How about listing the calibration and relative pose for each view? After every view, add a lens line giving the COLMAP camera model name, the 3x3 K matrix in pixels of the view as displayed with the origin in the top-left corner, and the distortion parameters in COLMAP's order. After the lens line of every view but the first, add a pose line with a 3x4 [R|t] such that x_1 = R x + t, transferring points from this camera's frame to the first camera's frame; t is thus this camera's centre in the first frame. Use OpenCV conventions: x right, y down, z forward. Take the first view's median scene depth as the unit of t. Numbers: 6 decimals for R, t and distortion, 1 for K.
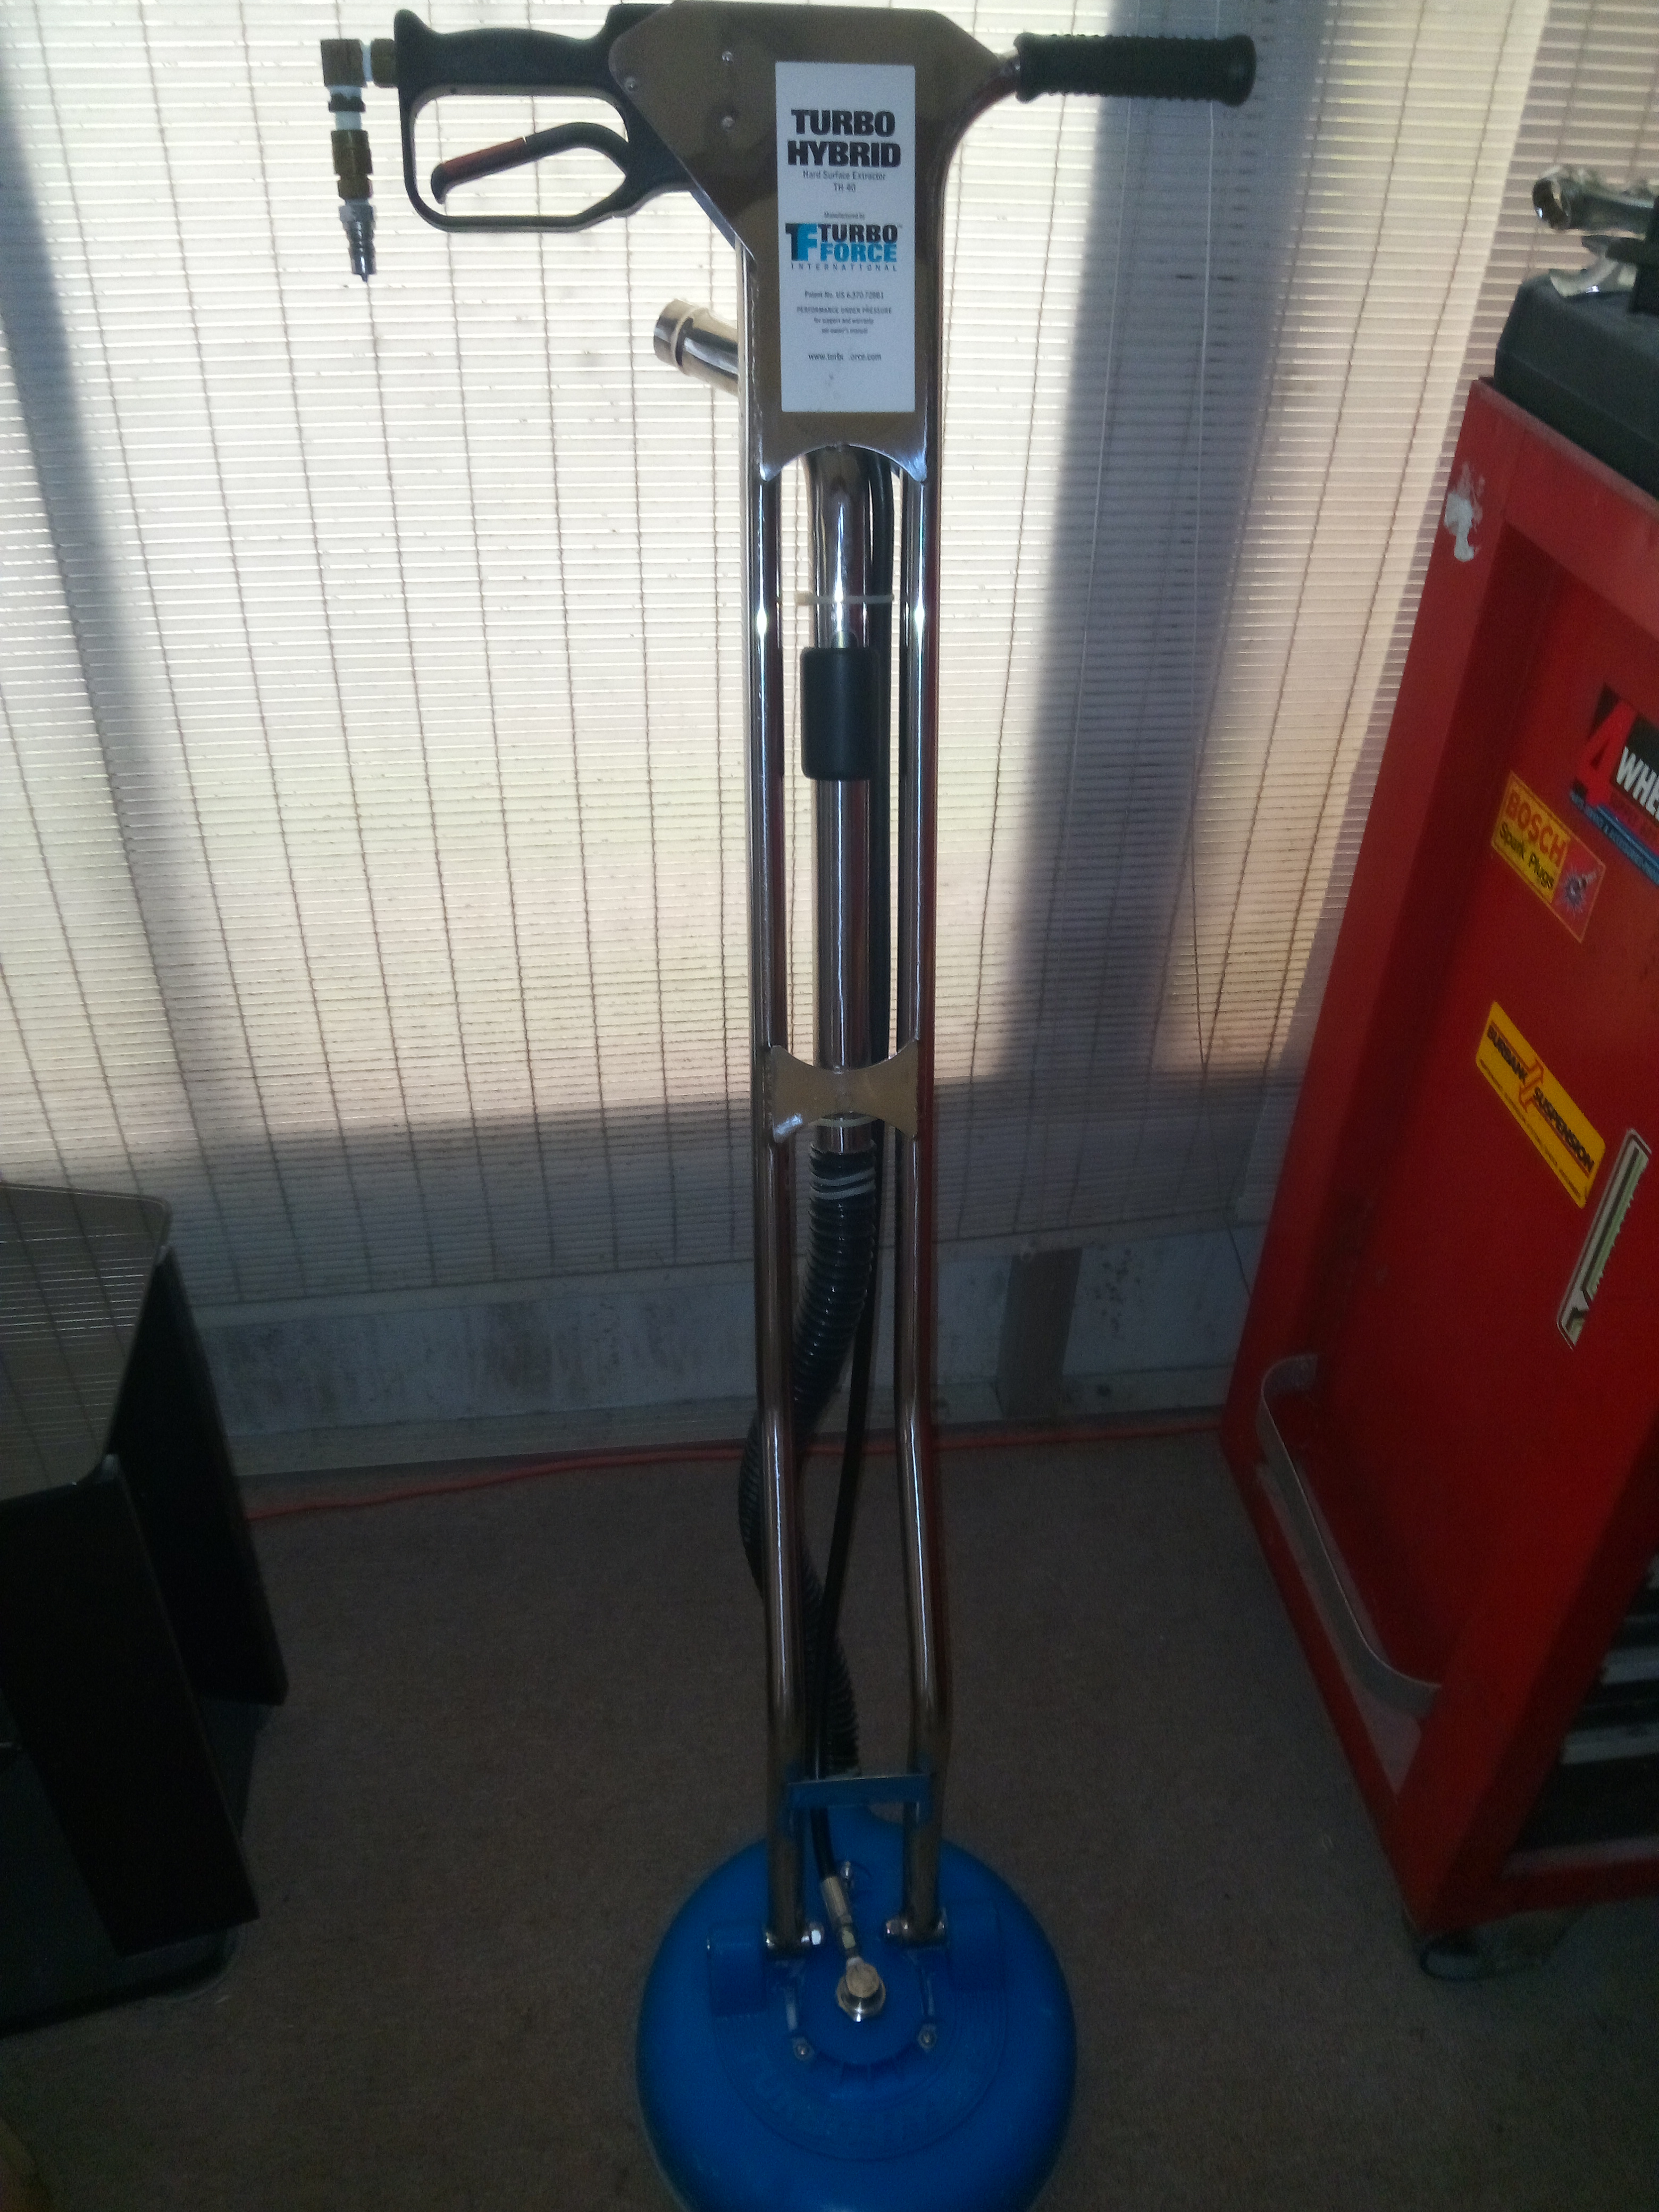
lens RADIAL K [[1695.4, 0, 829.3], [0, 1695.4, 1097.2], [0, 0, 1]] dist [0.069626, -0.161927]
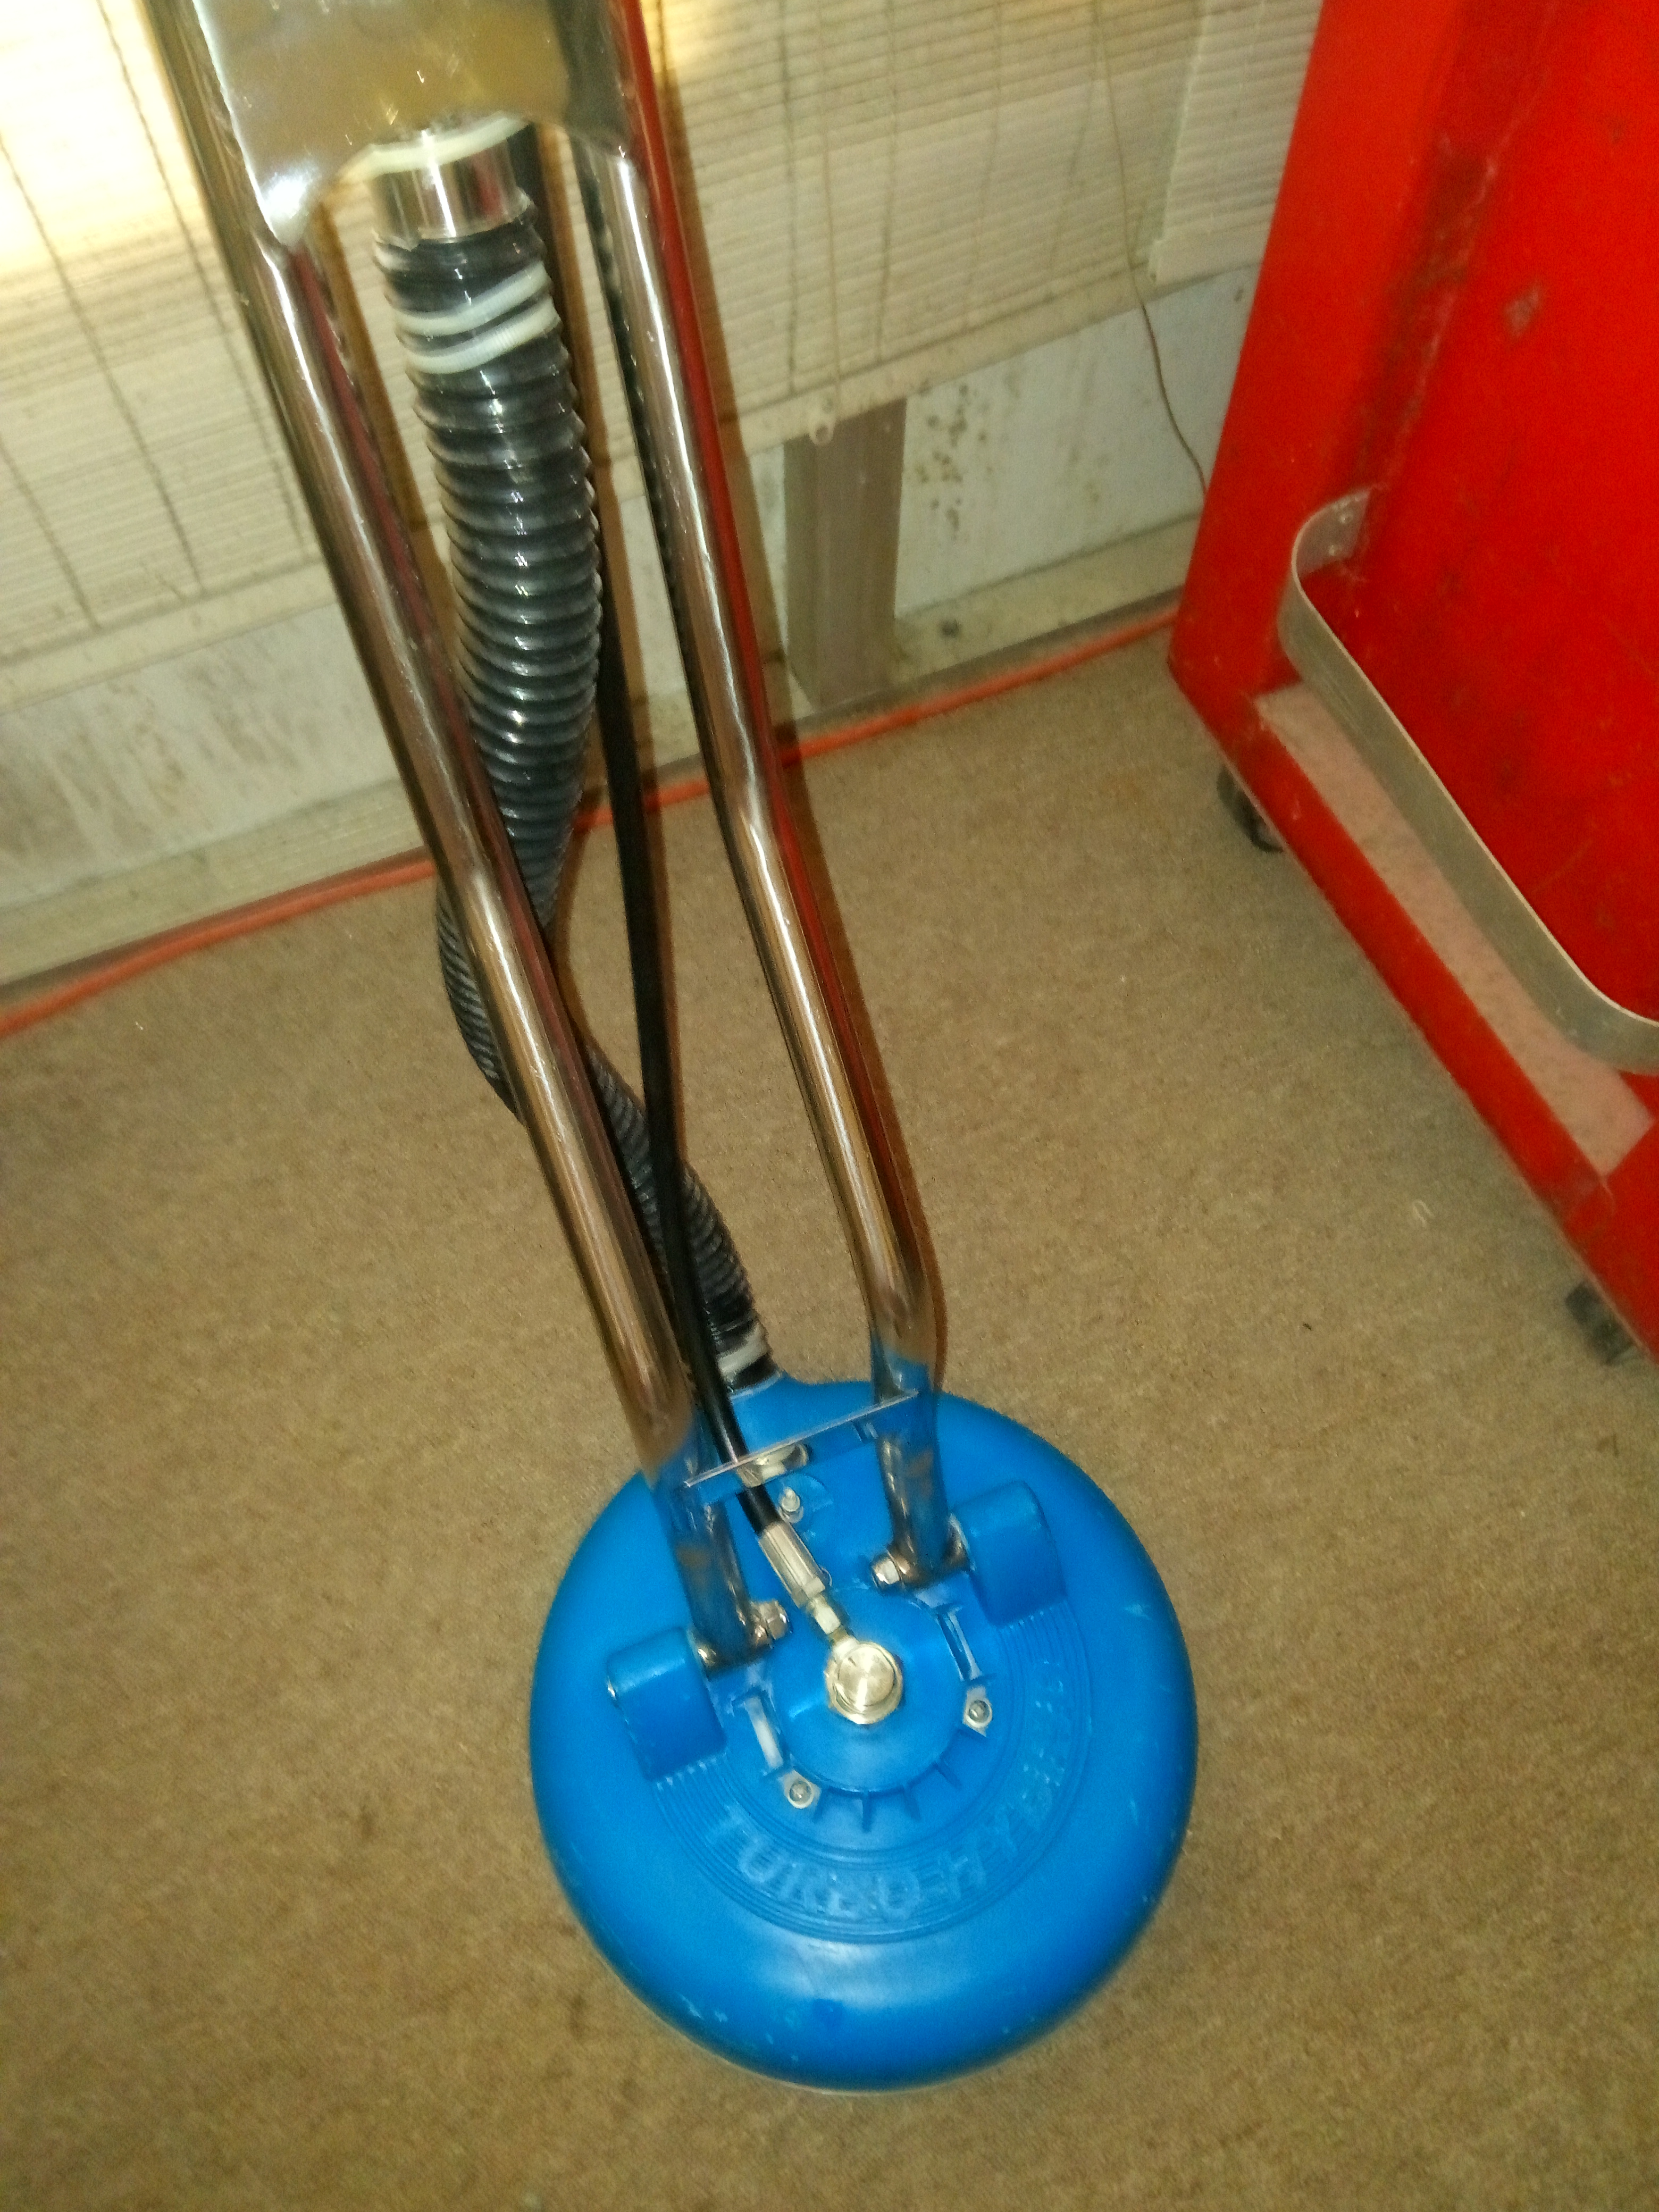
lens RADIAL K [[1695.4, 0, 829.3], [0, 1695.4, 1097.2], [0, 0, 1]] dist [0.069626, -0.161927]
pose [[0.956249, -0.268623, 0.115882, -0.007664], [0.192507, 0.876034, 0.442159, 0.039746], [-0.220291, -0.400506, 0.889419, 0.436124]]
